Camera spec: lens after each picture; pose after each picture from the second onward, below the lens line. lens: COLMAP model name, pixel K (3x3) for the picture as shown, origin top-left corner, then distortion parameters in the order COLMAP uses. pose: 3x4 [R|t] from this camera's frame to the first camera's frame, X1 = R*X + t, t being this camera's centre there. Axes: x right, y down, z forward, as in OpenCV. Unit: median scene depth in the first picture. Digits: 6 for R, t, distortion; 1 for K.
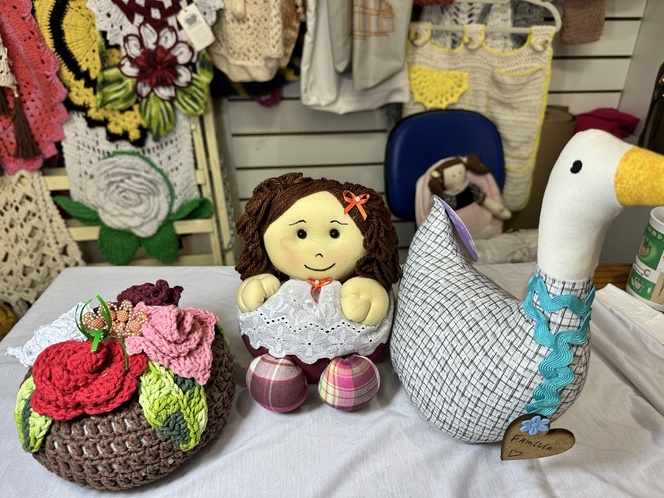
lens RADIAL K [[476.3, 0, 332.0], [0, 476.3, 249.0], [0, 0, 1]] dist [0.002679, -0.027192]
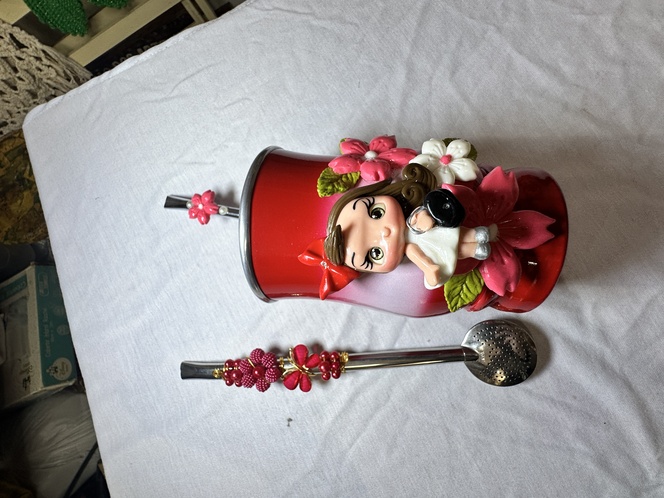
lens RADIAL K [[269.3, 0, 332.0], [0, 269.3, 249.0], [0, 0, 1]] dist [-0.004369, 0.000074]
pose [[0.931957, -0.343257, -0.116753, -0.077871], [0.292637, 0.522019, 0.801162, -0.023463], [-0.214057, -0.780814, 0.586948, 0.264887]]
